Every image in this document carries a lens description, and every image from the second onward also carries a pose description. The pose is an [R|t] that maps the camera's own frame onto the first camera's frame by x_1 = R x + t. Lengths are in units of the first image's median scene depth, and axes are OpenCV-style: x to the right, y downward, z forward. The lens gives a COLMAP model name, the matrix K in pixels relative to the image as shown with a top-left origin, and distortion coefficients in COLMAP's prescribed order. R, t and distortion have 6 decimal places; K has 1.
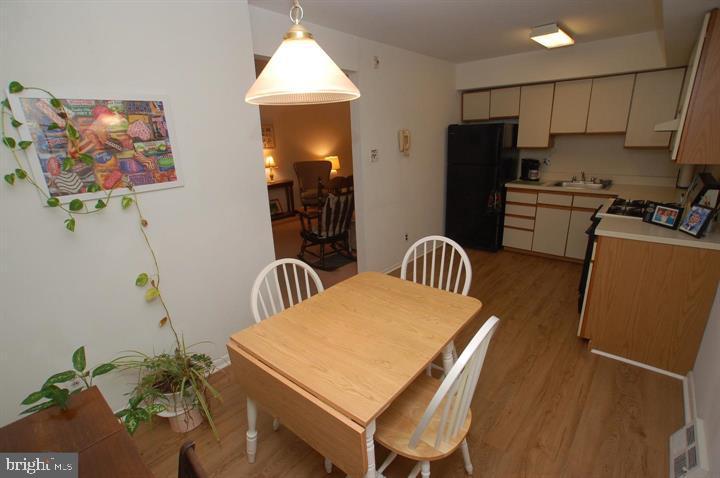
lens RADIAL K [[347.2, 0, 359.8], [0, 347.2, 239.6], [0, 0, 1]] dist [-0.018942, 0.005135]
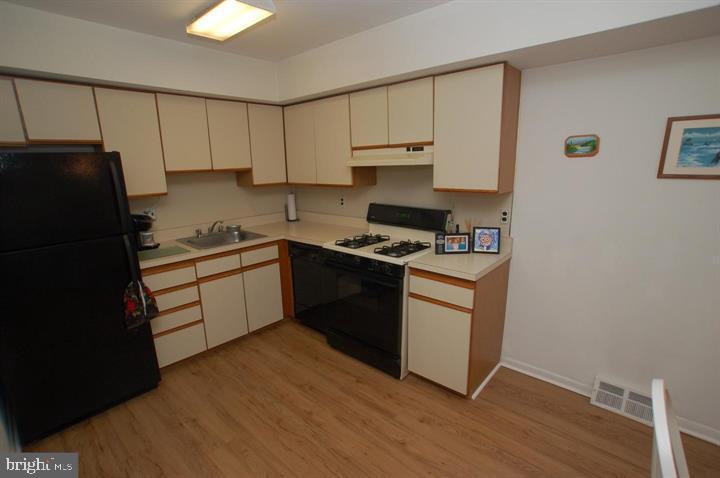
lens RADIAL K [[347.2, 0, 359.0], [0, 347.2, 243.6], [0, 0, 1]] dist [-0.018942, 0.005135]
pose [[0.028328, -0.203825, 0.978597, -0.087633], [0.304779, 0.934136, 0.185742, -0.191362], [-0.952002, 0.292995, 0.088584, 0.634862]]
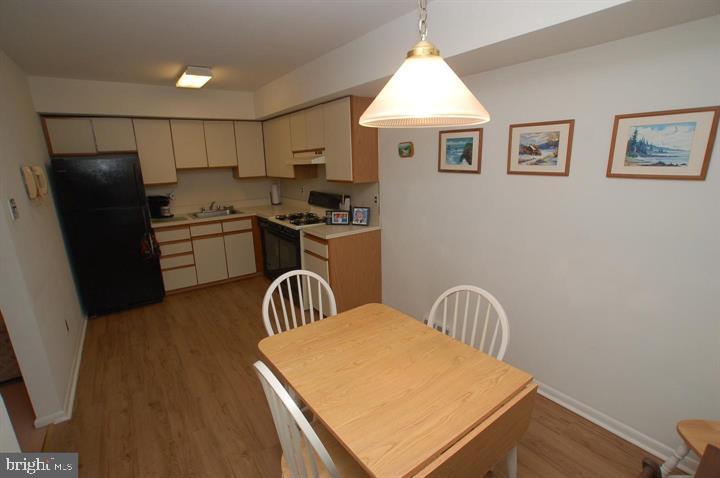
lens RADIAL K [[347.2, 0, 354.7], [0, 347.2, 240.2], [0, 0, 1]] dist [-0.018942, 0.005135]
pose [[0.256039, -0.202860, 0.945141, -0.305208], [0.298654, 0.946500, 0.122246, -0.077331], [-0.919375, 0.250970, 0.302926, 0.265809]]
